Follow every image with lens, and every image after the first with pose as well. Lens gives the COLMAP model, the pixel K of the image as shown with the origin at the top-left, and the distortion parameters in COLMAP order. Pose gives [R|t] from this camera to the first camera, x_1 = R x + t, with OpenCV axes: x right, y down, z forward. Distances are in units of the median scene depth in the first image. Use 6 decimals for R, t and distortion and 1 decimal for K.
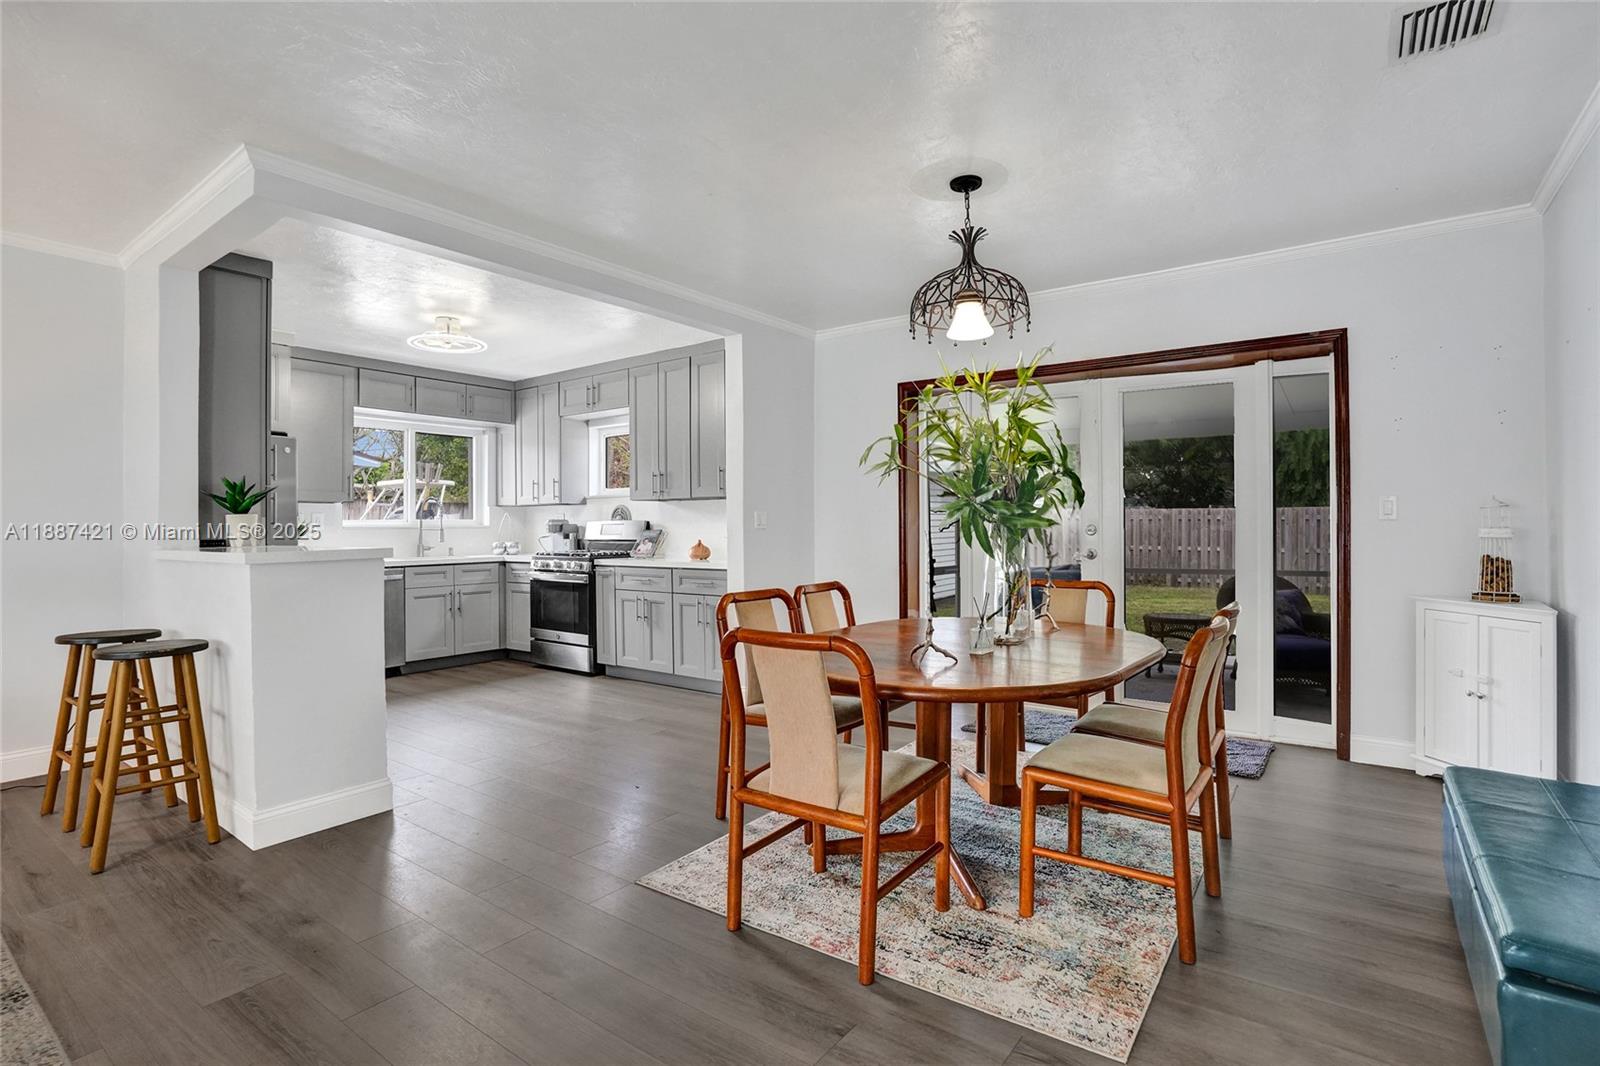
lens RADIAL K [[762.9, 0, 791.5], [0, 762.9, 528.0], [0, 0, 1]] dist [-0.002135, -0.000098]
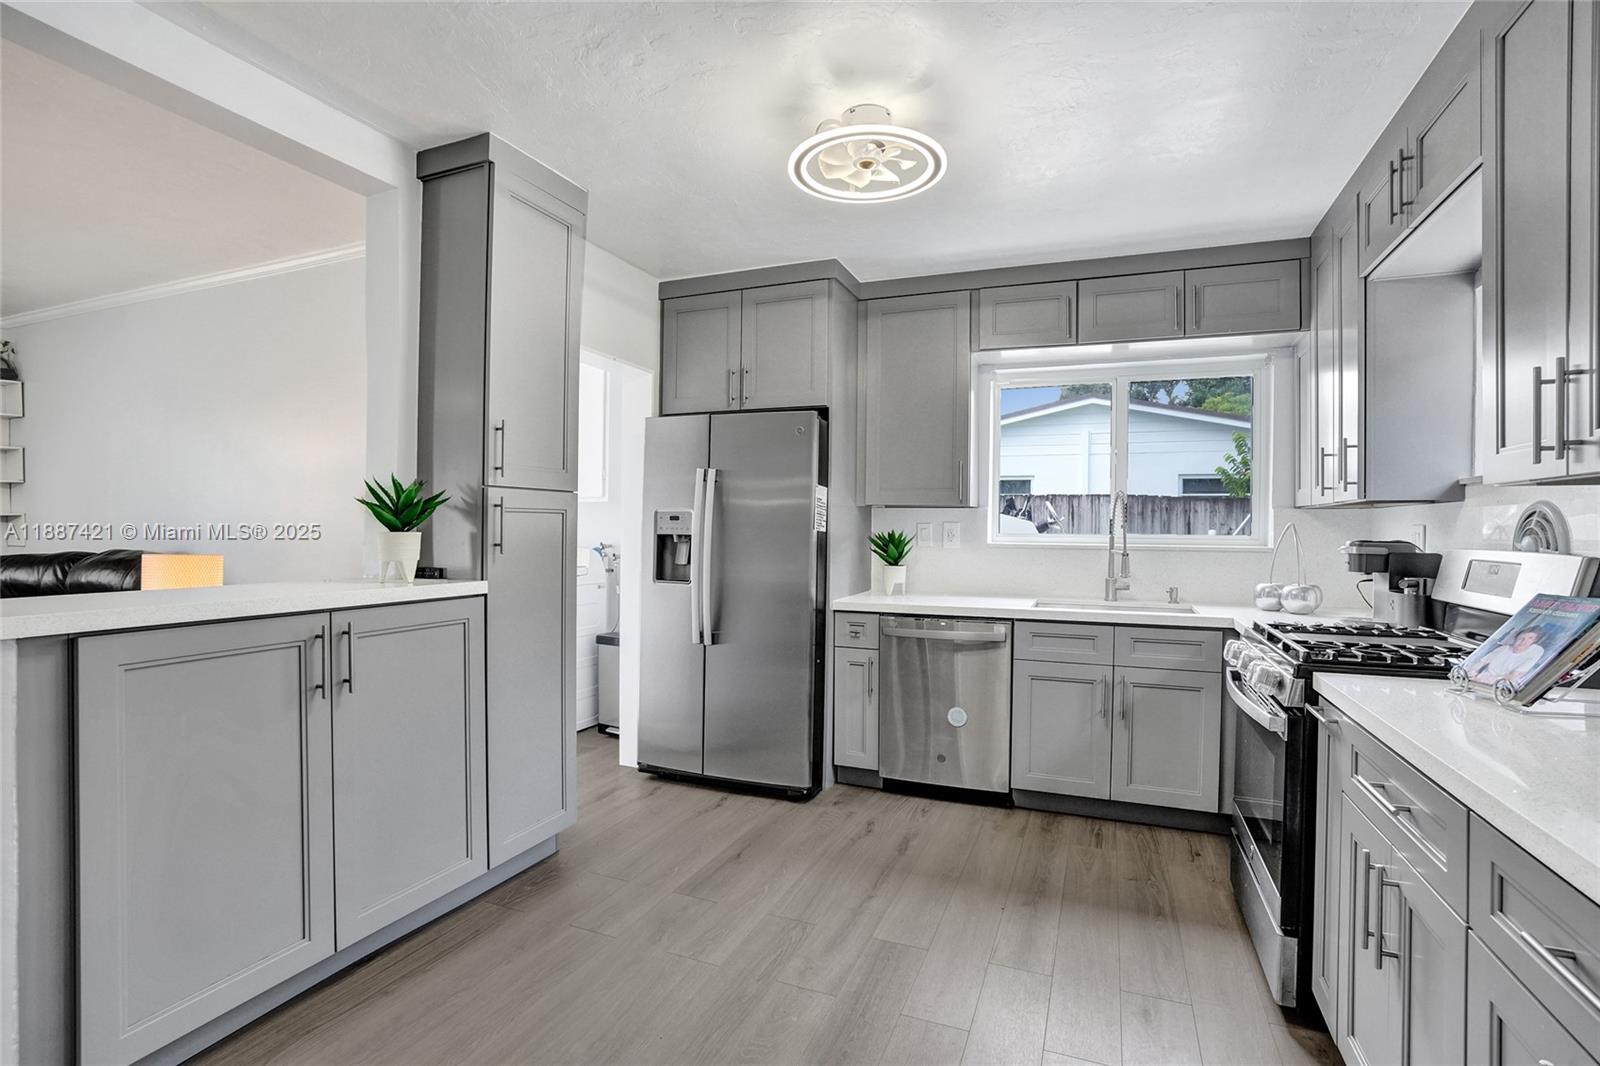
lens RADIAL K [[785.7, 0, 795.9], [0, 785.7, 523.2], [0, 0, 1]] dist [-0.050990, 0.031483]
pose [[0.276385, 0.006288, -0.961026, -0.001874], [-0.011565, 0.999928, 0.003216, -0.019474], [0.960977, 0.010225, 0.276438, 0.646226]]
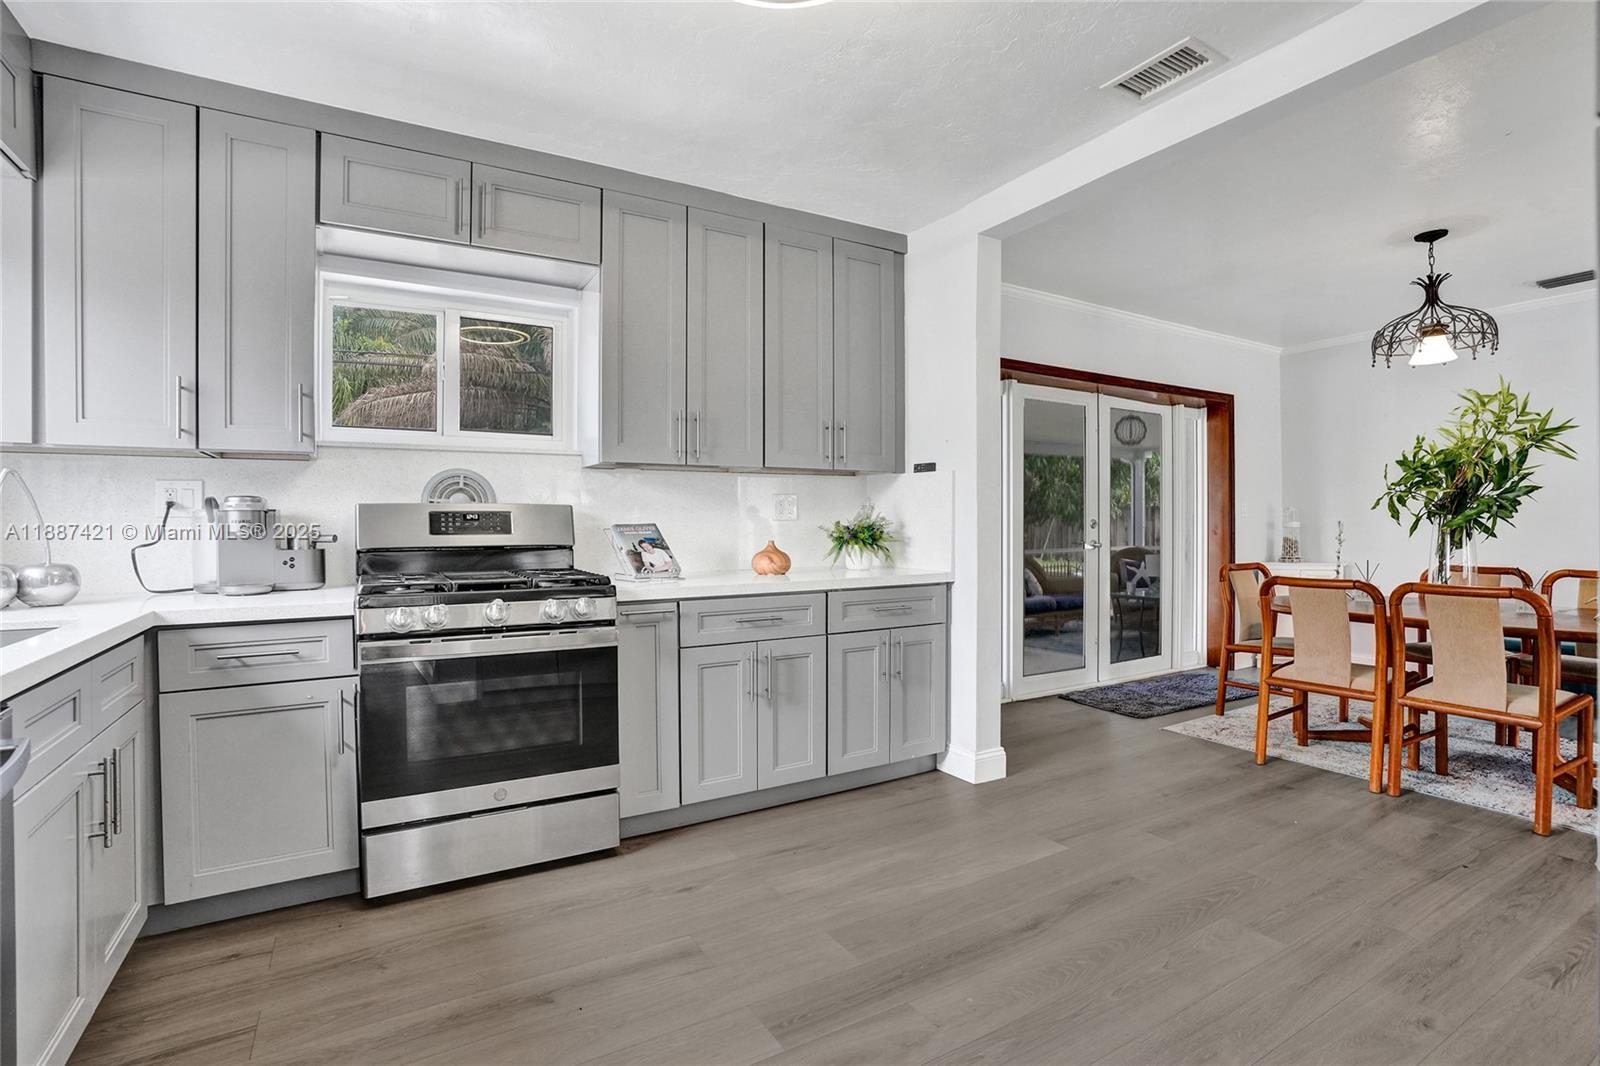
lens RADIAL K [[729.6, 0, 758.9], [0, 729.6, 518.2], [0, 0, 1]] dist [-0.013709, 0.000068]
pose [[0.414814, 0.004290, 0.909896, -0.566452], [-0.001583, 0.999991, -0.003993, 0.000451], [-0.909905, 0.000216, 0.414817, 0.691573]]
